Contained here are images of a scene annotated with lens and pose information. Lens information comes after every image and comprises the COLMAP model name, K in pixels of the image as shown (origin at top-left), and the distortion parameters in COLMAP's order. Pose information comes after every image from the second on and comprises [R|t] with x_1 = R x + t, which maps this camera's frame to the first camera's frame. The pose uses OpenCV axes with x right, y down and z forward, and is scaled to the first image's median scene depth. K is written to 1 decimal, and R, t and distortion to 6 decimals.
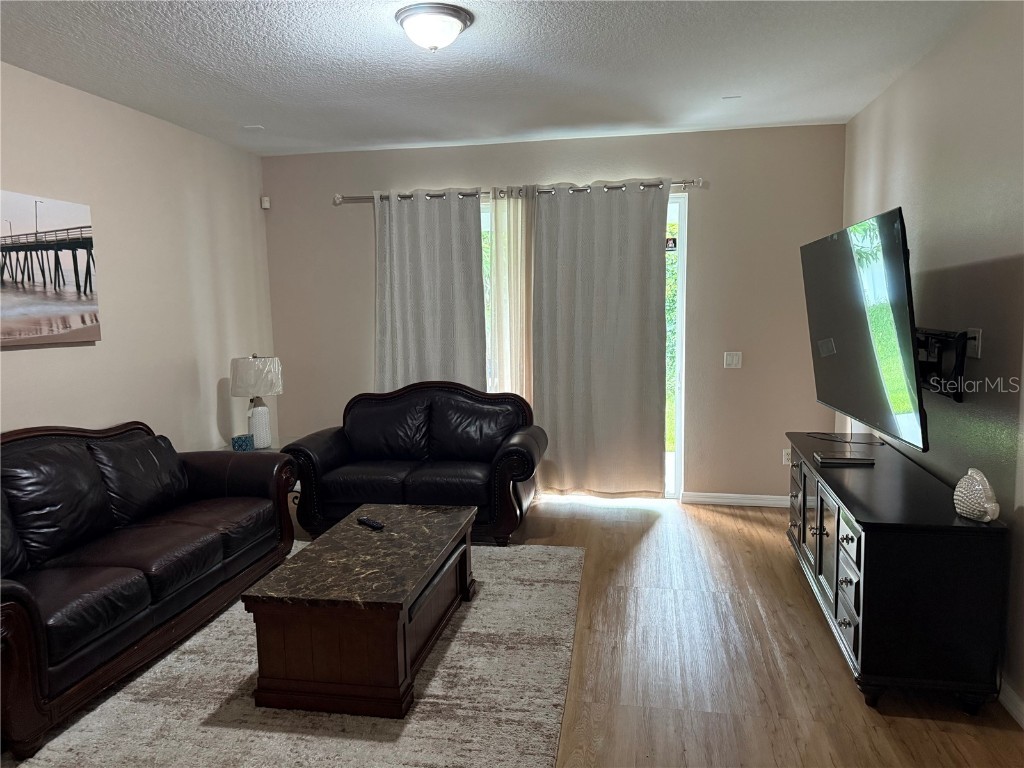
lens RADIAL K [[762.8, 0, 514.5], [0, 762.8, 380.9], [0, 0, 1]] dist [0.124566, -0.129342]
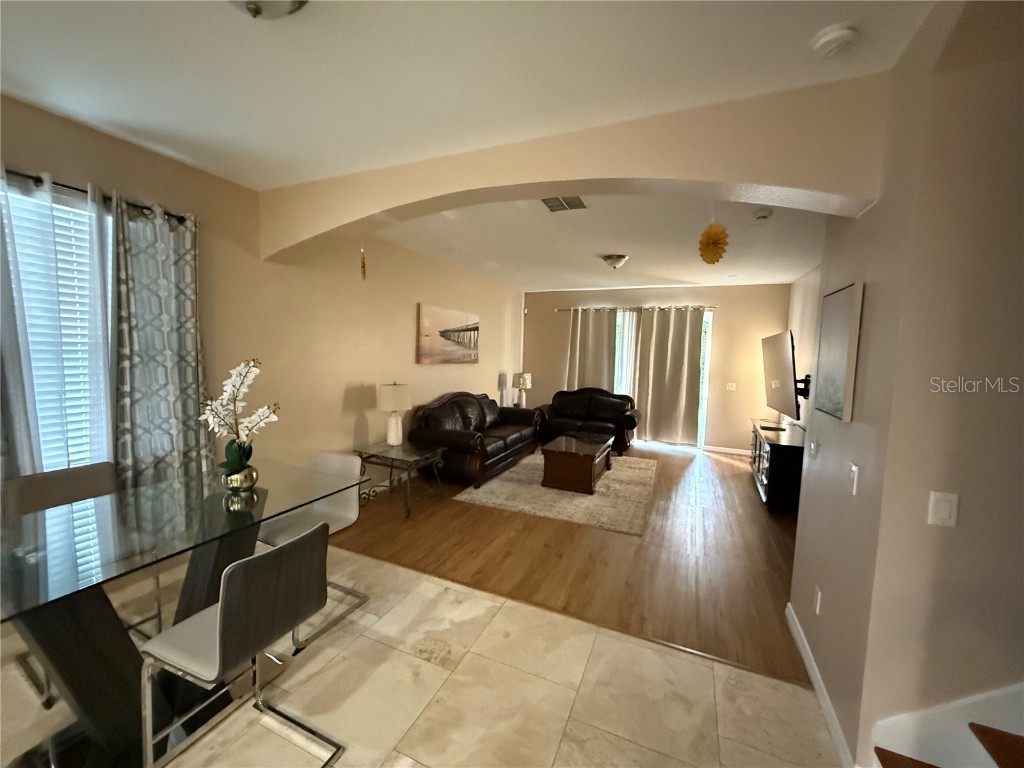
lens RADIAL K [[405.6, 0, 506.5], [0, 405.6, 383.7], [0, 0, 1]] dist [0.001005, 0.000140]
pose [[0.966495, 0.067291, -0.247709, -0.061511], [-0.073068, 0.997226, -0.014194, 0.031193], [0.246067, 0.031819, 0.968730, -0.343071]]
